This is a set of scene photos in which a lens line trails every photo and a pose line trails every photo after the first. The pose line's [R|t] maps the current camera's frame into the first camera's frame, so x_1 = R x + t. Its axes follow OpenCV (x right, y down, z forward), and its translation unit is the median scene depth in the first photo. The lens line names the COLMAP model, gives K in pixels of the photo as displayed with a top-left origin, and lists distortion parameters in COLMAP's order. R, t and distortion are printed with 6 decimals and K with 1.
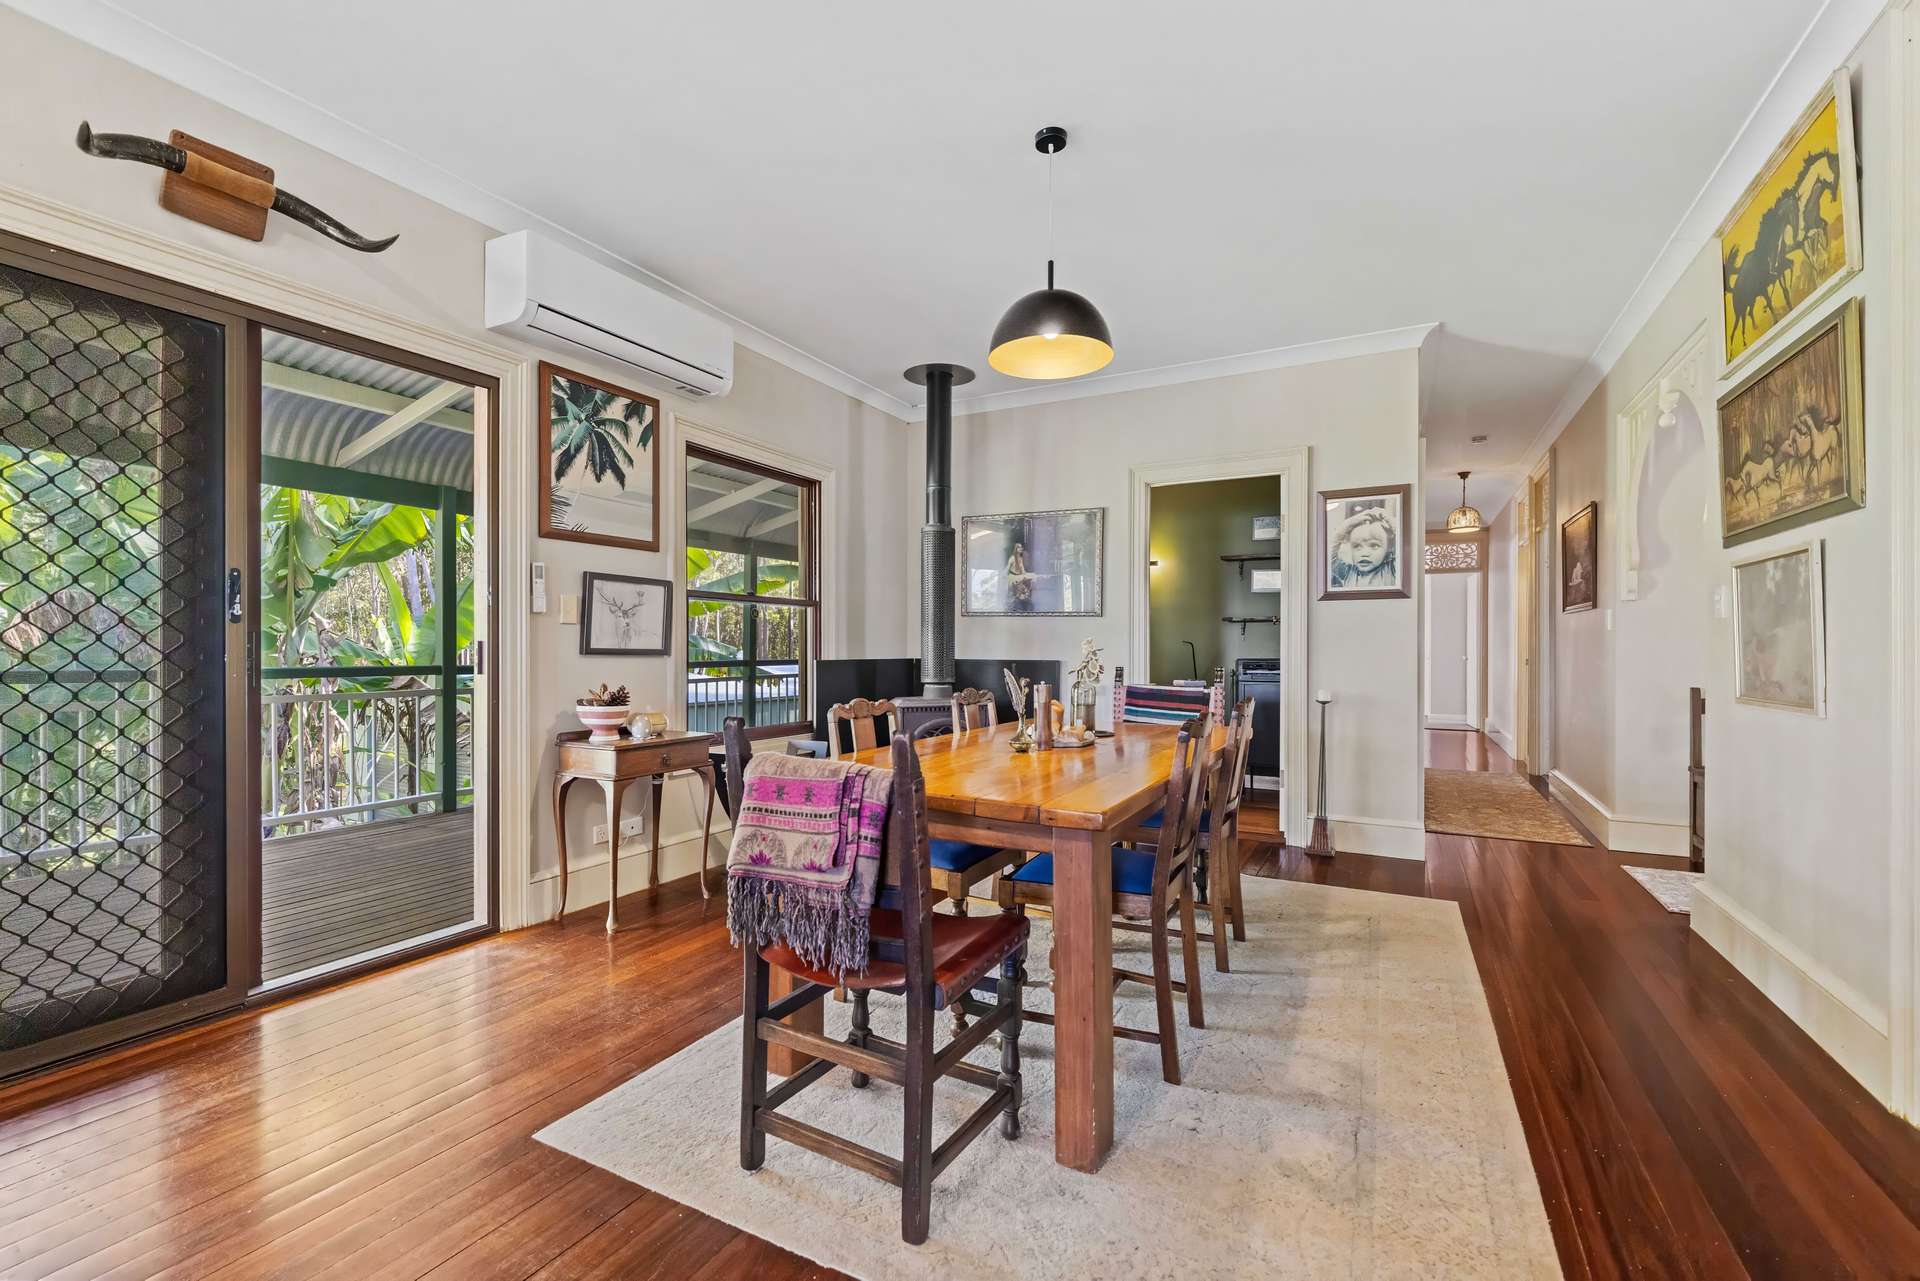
lens RADIAL K [[818.7, 0, 955.8], [0, 818.7, 644.1], [0, 0, 1]] dist [-0.001303, -0.000084]
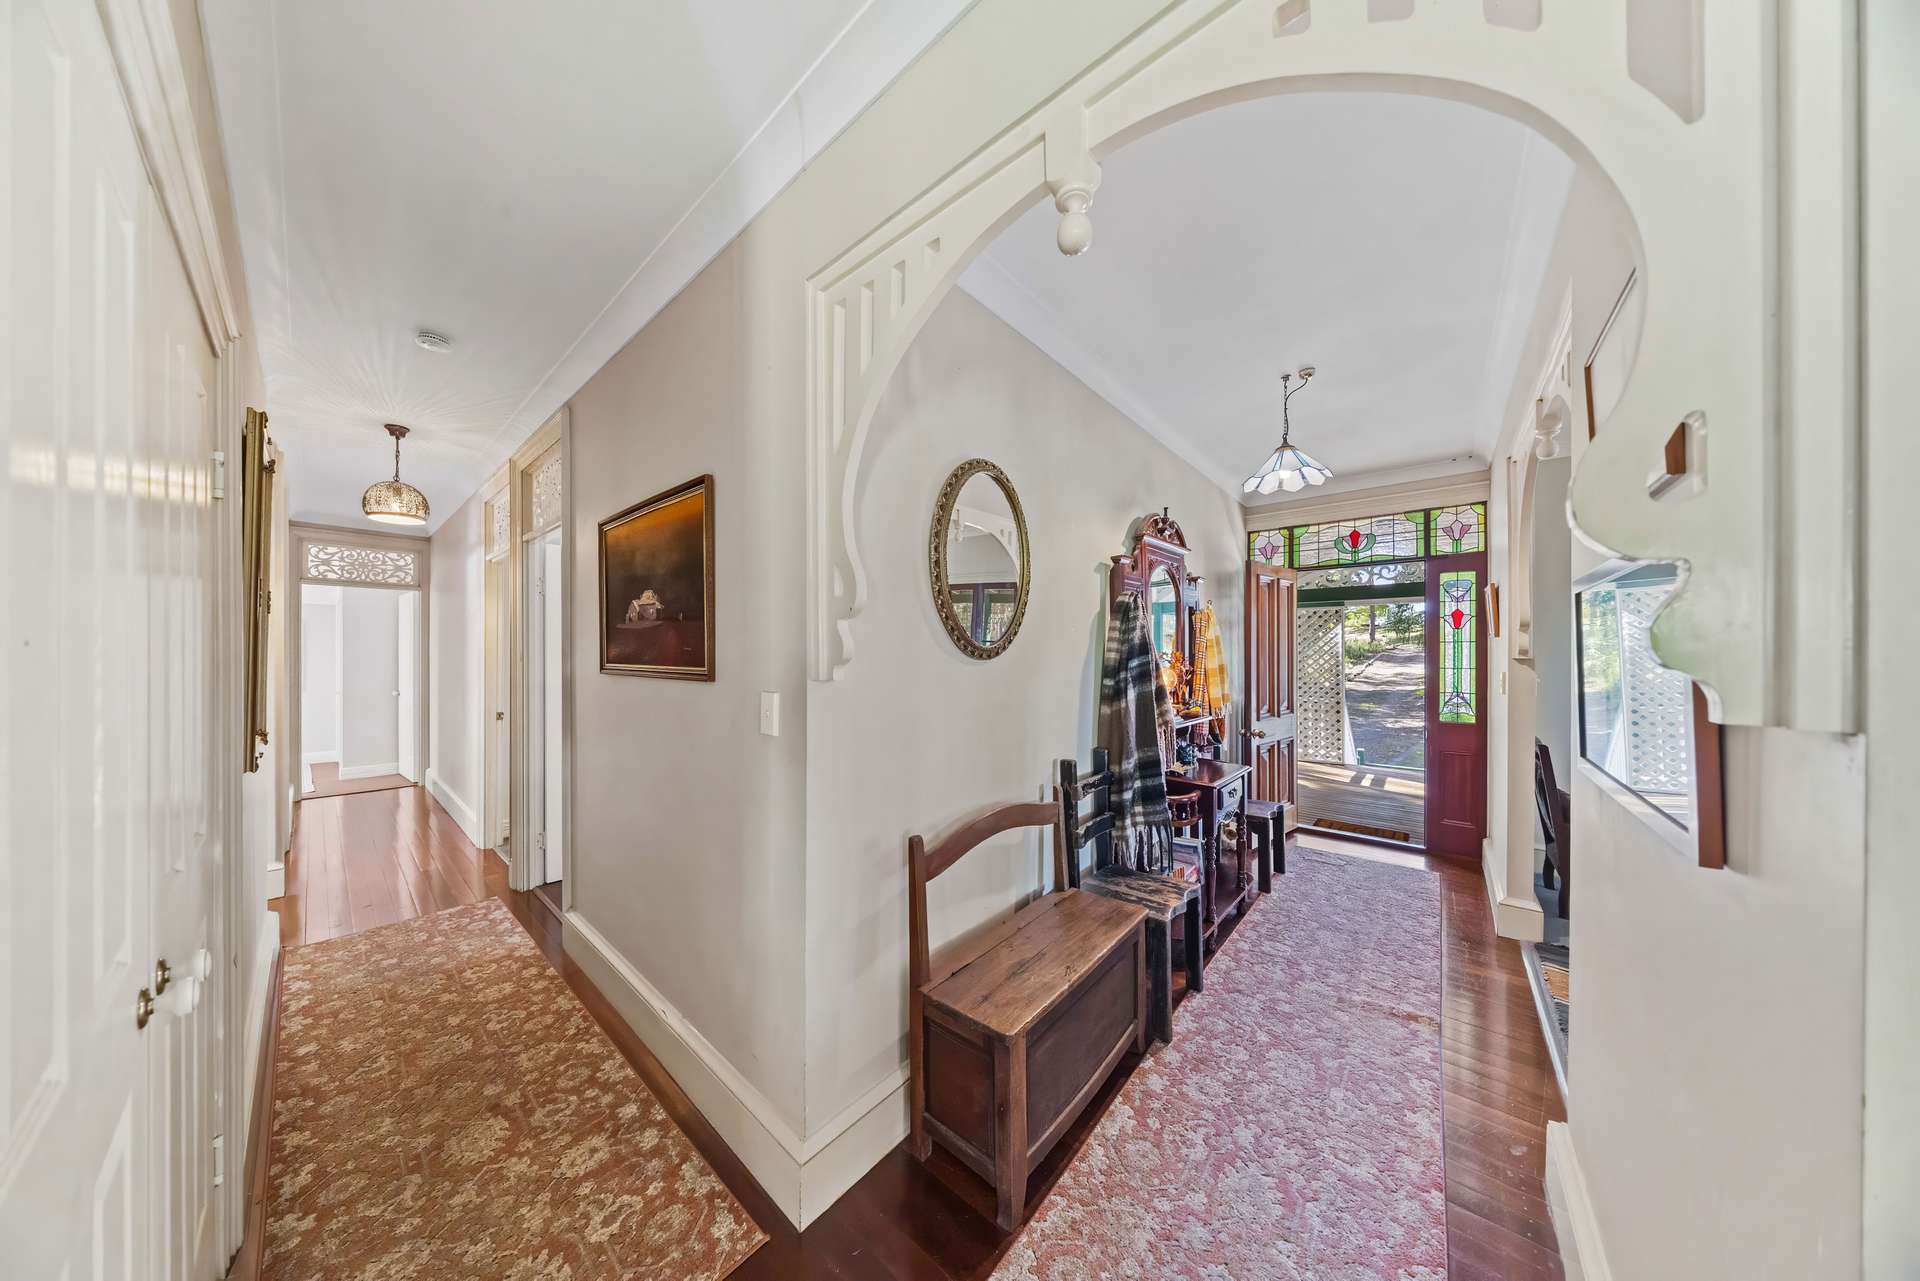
lens RADIAL K [[550.8, 0, 965.7], [0, 550.8, 651.2], [0, 0, 1]] dist [-0.000266, -0.000003]
pose [[0.206039, -0.003762, 0.978537, 0.281276], [0.001411, 0.999993, 0.003547, -0.038142], [-0.978543, 0.000650, 0.206043, 0.459962]]
